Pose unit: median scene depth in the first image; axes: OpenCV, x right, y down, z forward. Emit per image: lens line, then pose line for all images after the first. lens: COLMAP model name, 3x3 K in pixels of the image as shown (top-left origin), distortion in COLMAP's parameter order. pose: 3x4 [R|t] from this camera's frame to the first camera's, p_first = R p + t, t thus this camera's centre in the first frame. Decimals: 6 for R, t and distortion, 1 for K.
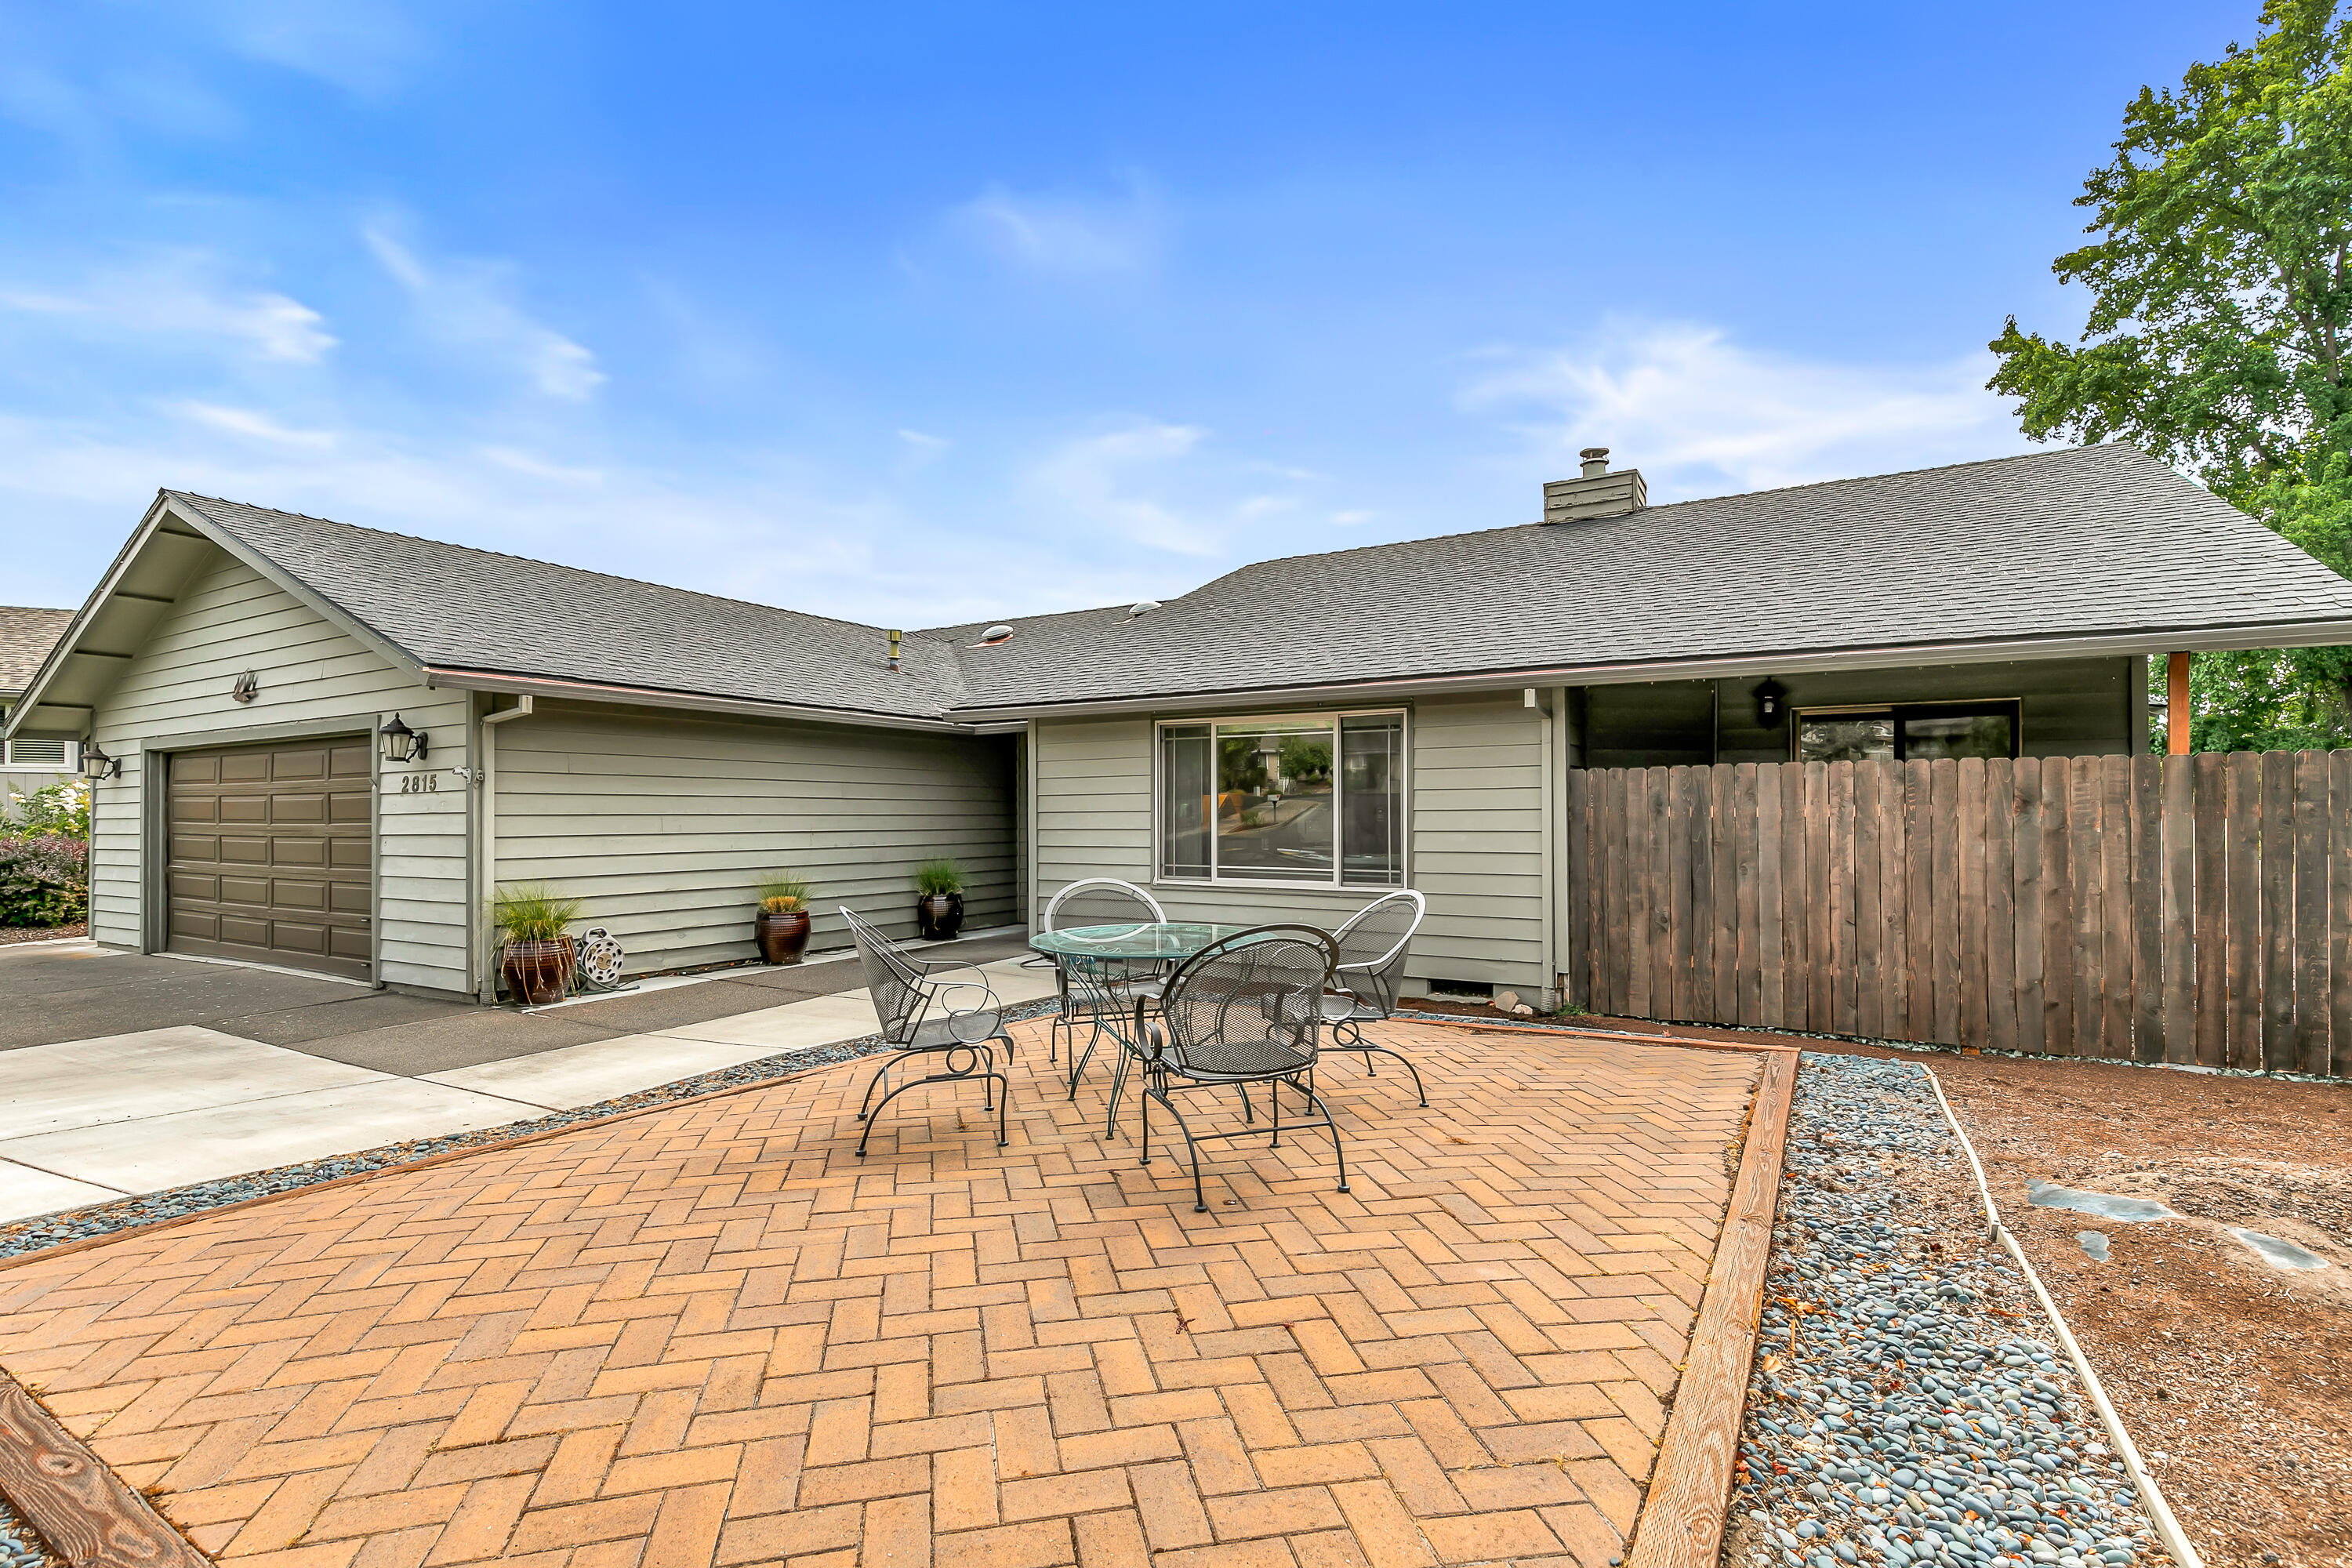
lens RADIAL K [[1075.7, 0, 1179.9], [0, 1075.7, 807.2], [0, 0, 1]] dist [0.004829, -0.000246]
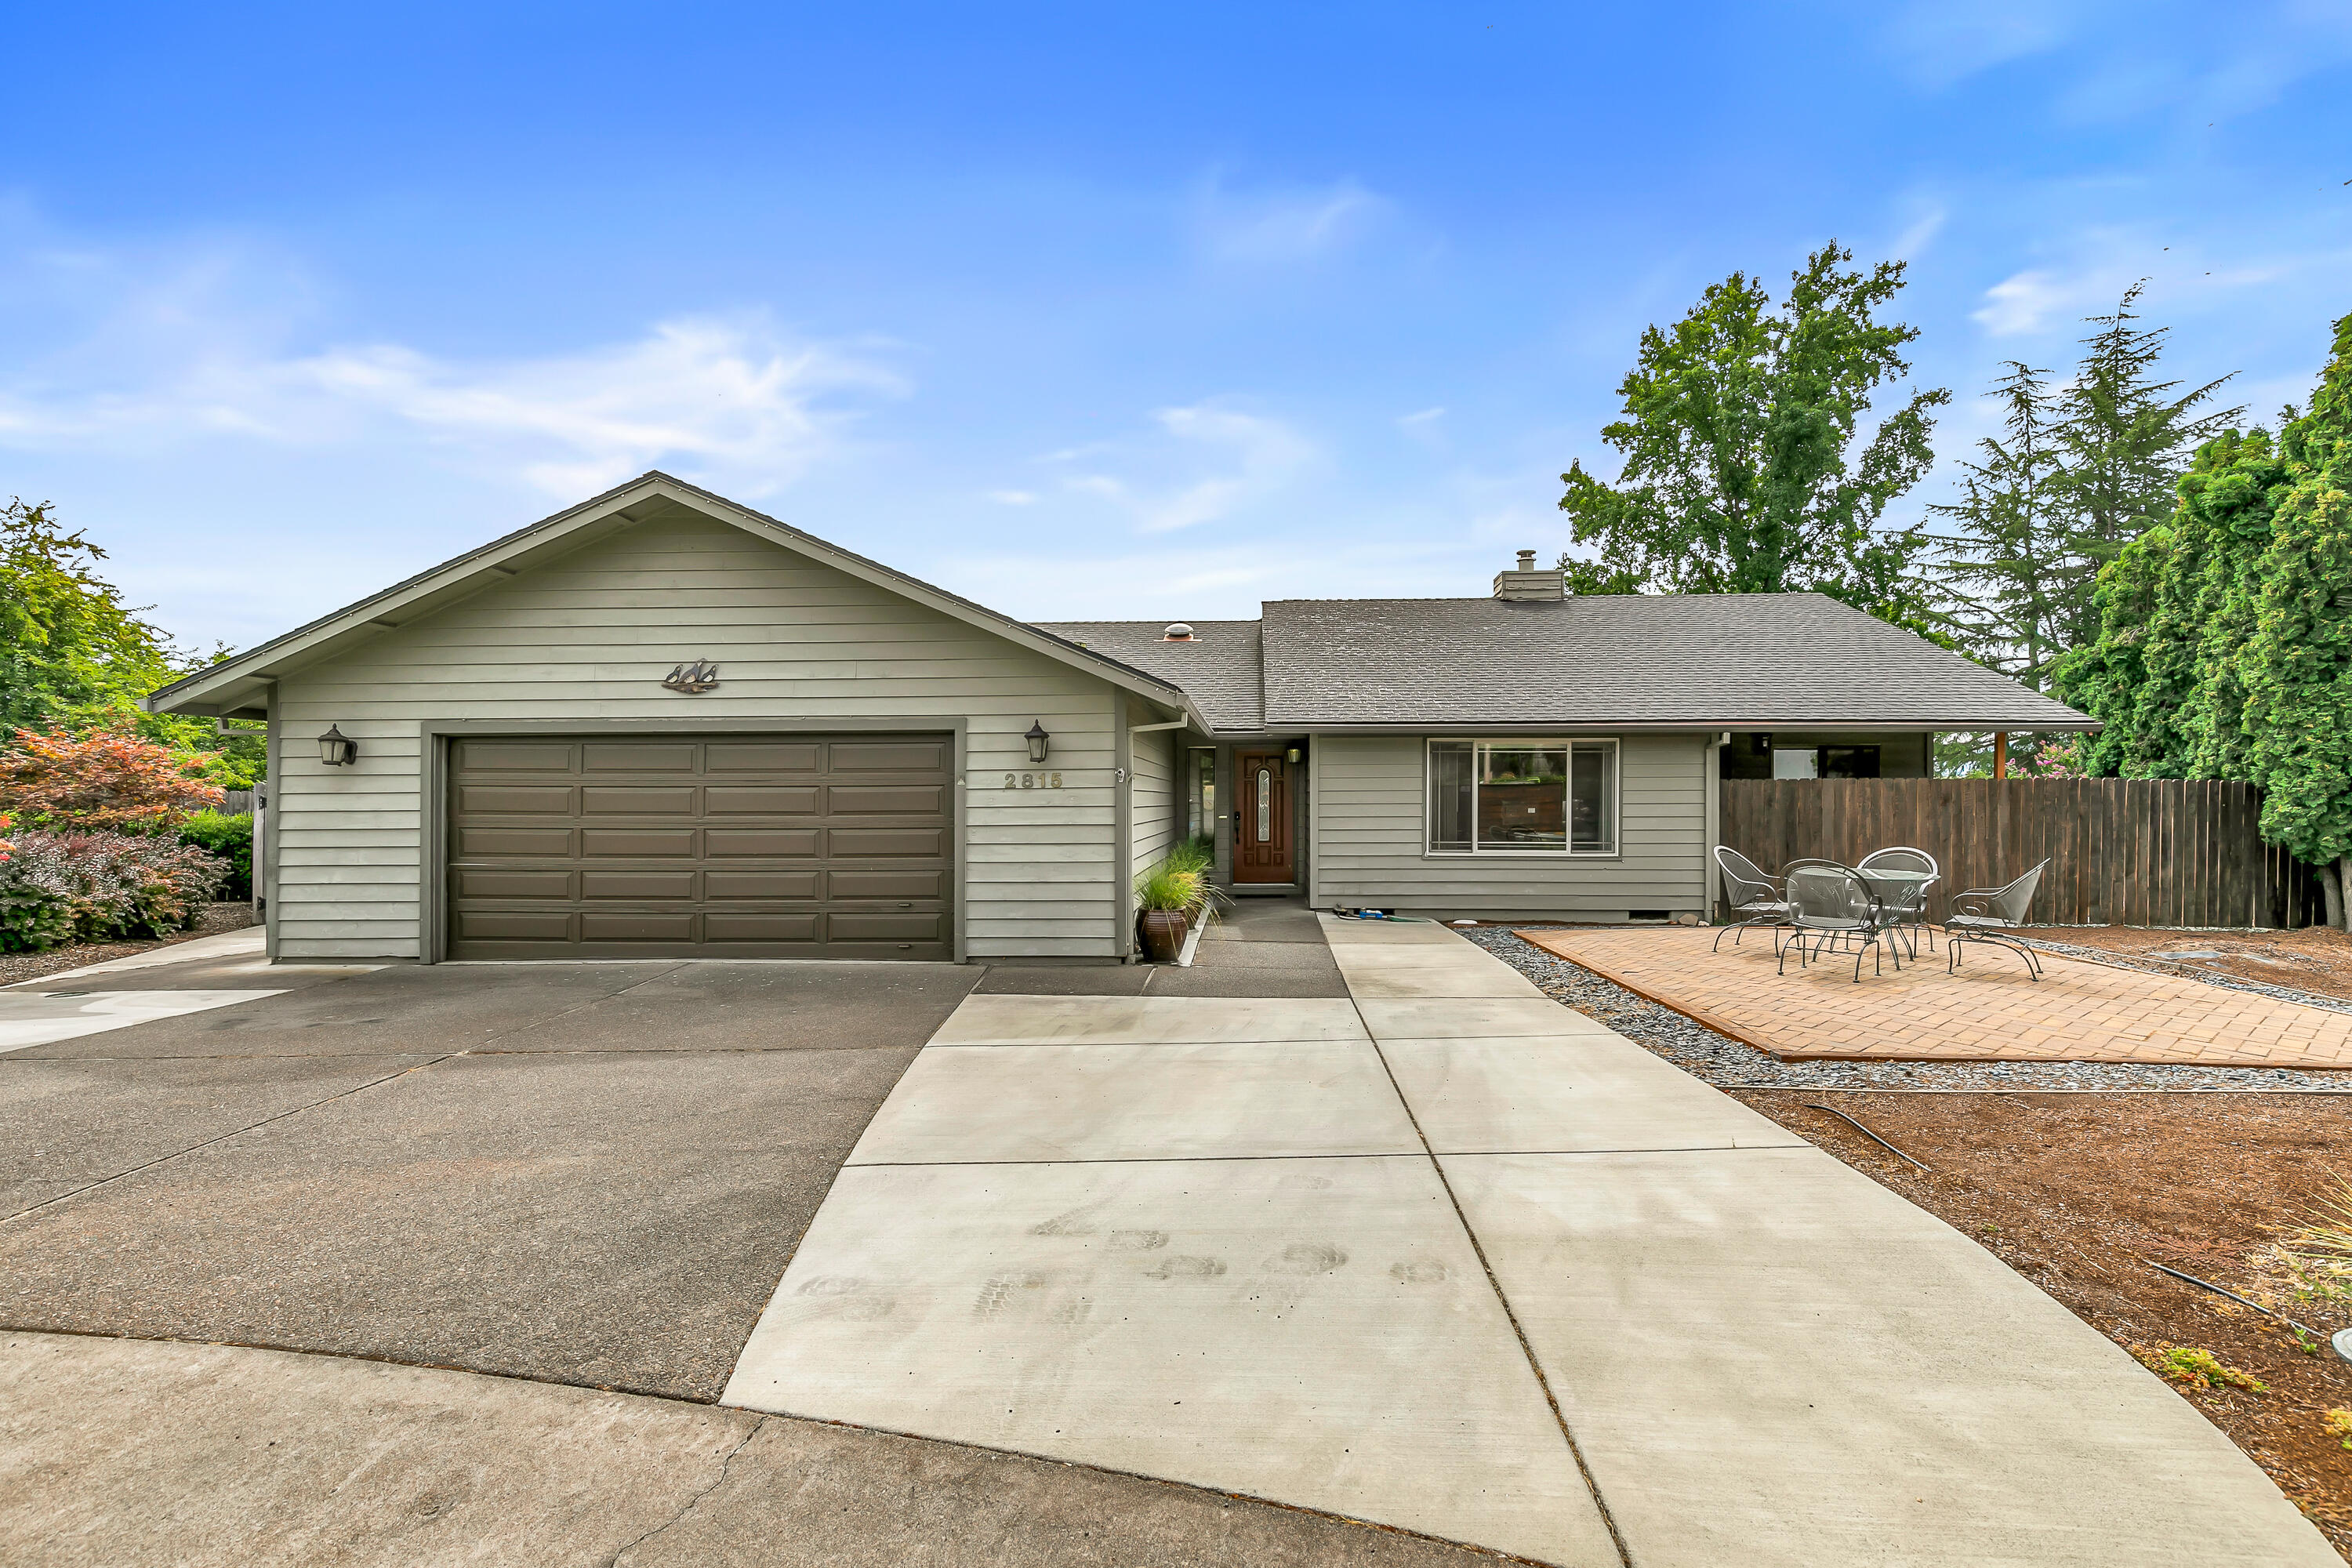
lens RADIAL K [[1075.6, 0, 1176.0], [0, 1075.6, 784.0], [0, 0, 1]] dist [0.009379, -0.001400]
pose [[0.886248, 0.008237, 0.463138, -0.887420], [-0.004726, 0.999951, -0.008741, -0.007291], [-0.463187, 0.005558, 0.886243, -0.074306]]
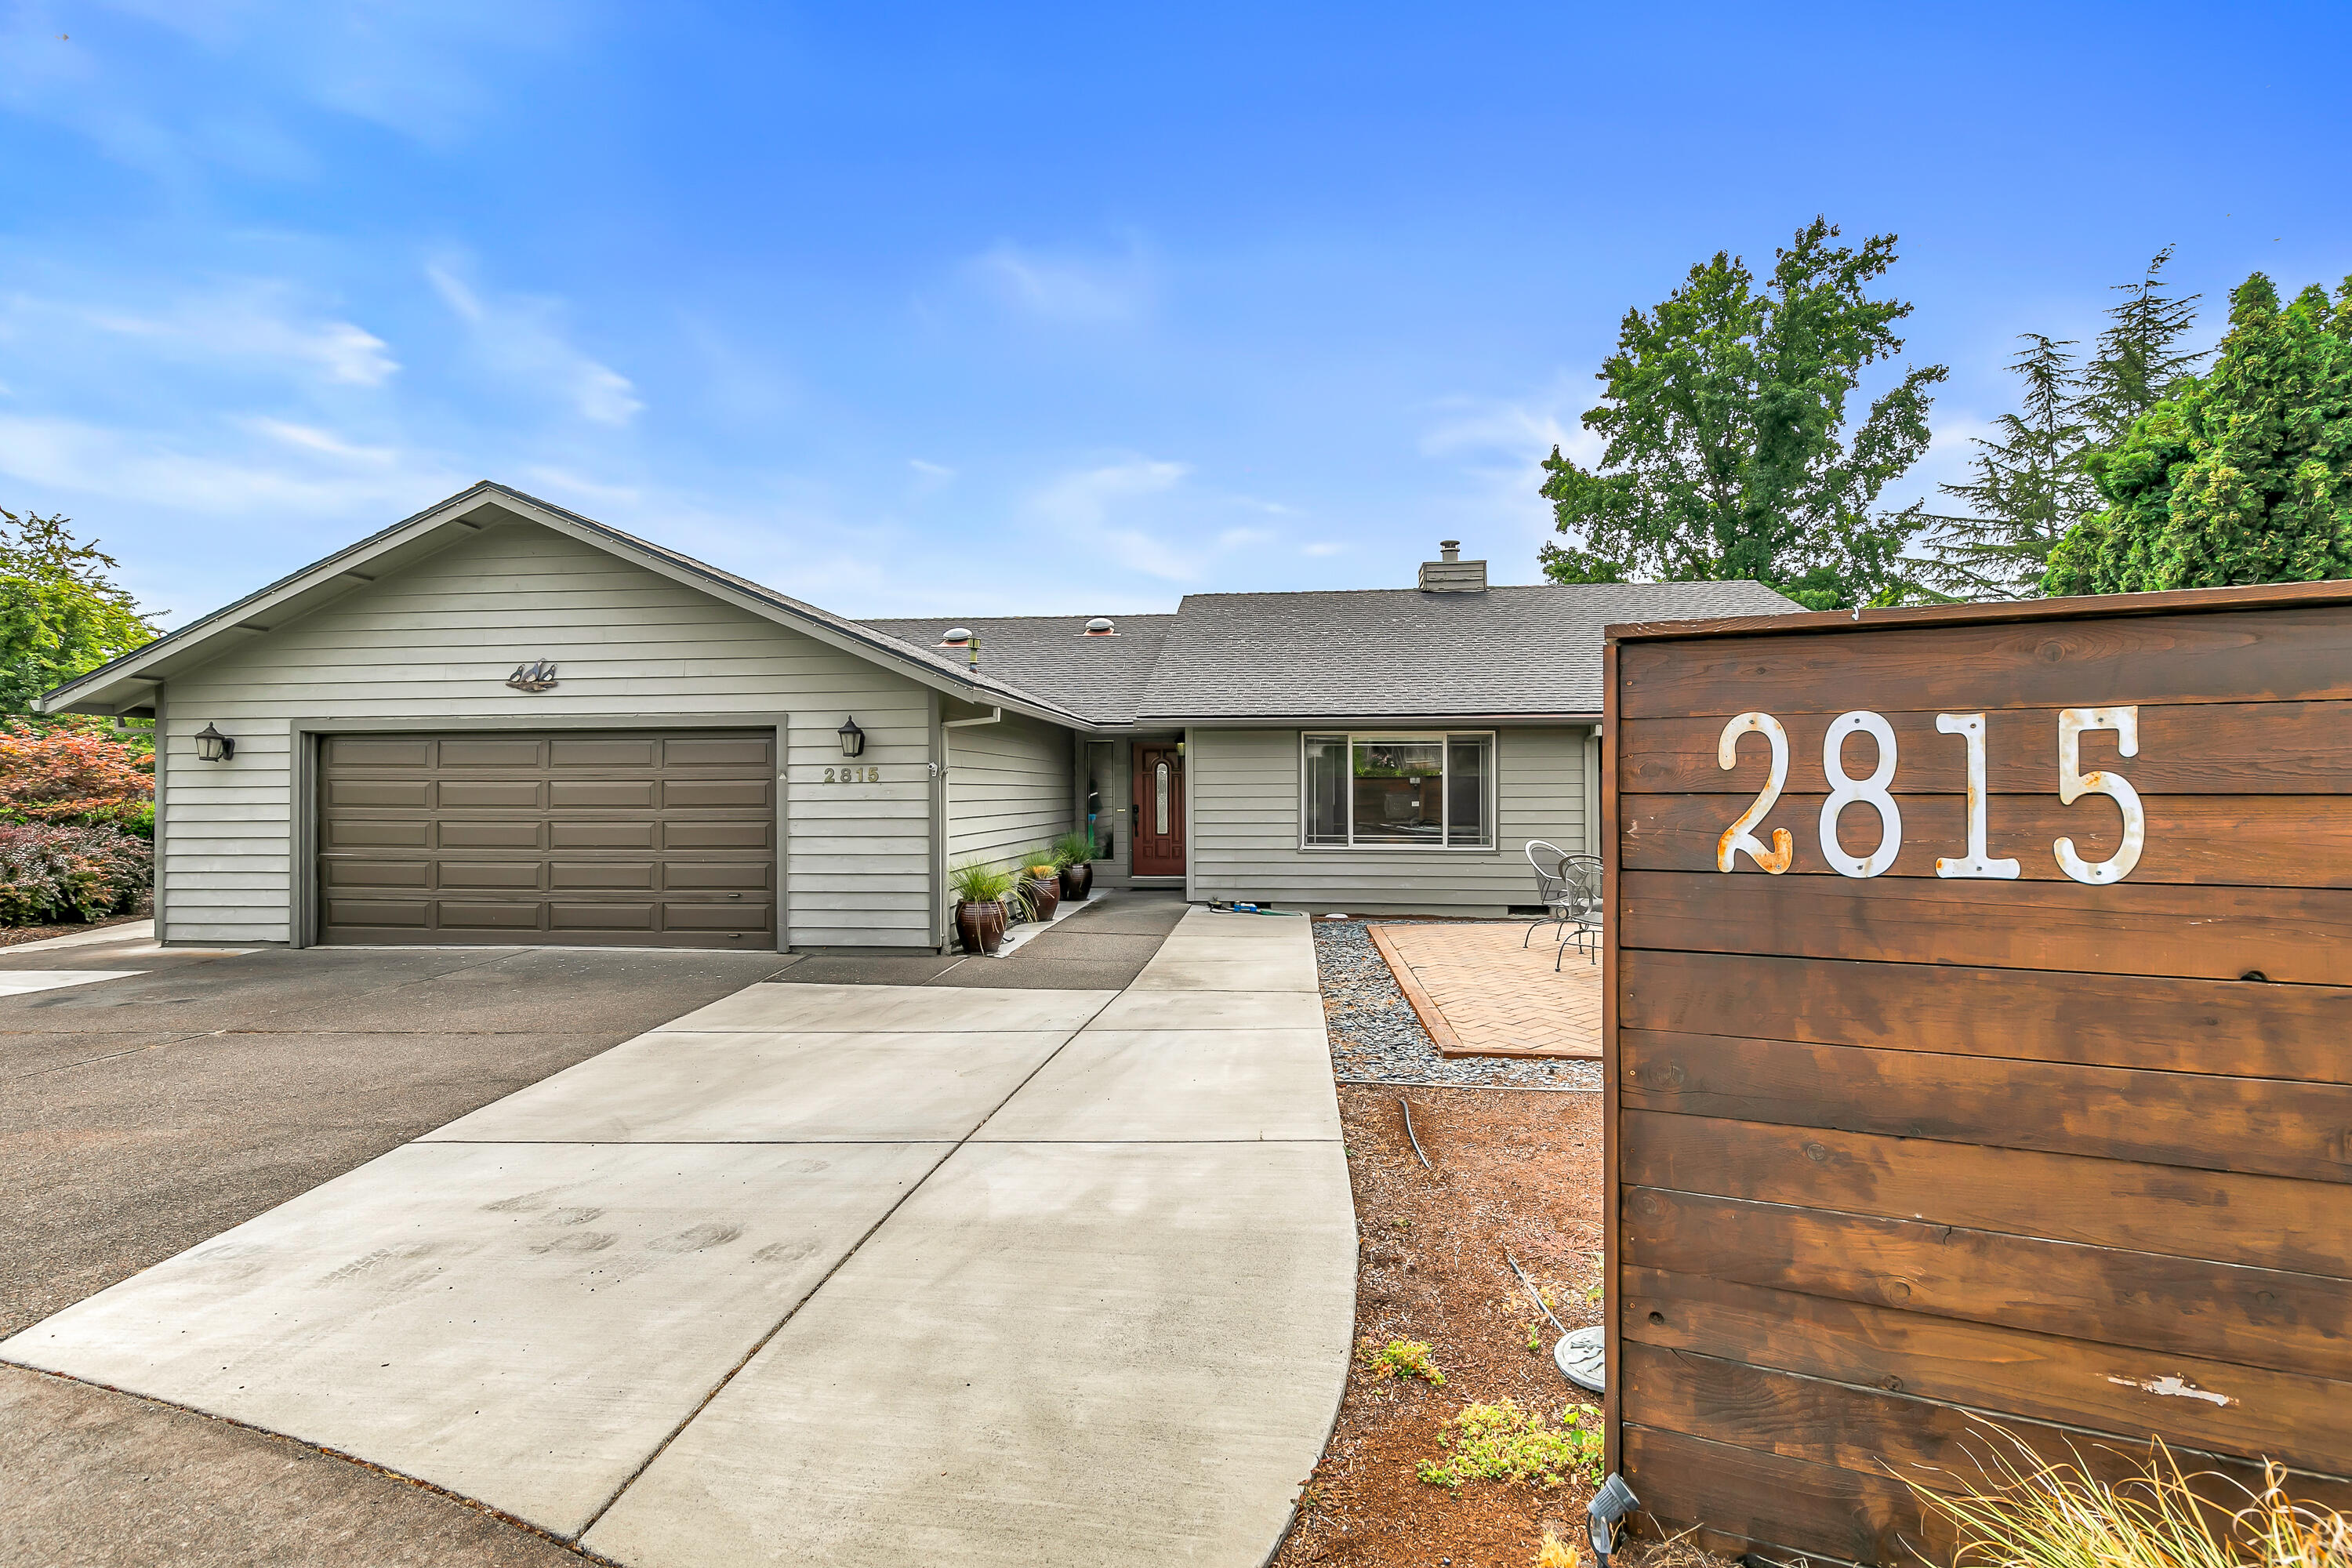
lens RADIAL K [[1073.4, 0, 1142.3], [0, 1073.4, 771.4], [0, 0, 1]] dist [0.007258, 0.000463]
pose [[0.913717, 0.009332, 0.406243, -0.717987], [-0.004512, 0.999908, -0.012821, -0.009718], [-0.406325, 0.009881, 0.913675, -0.167701]]
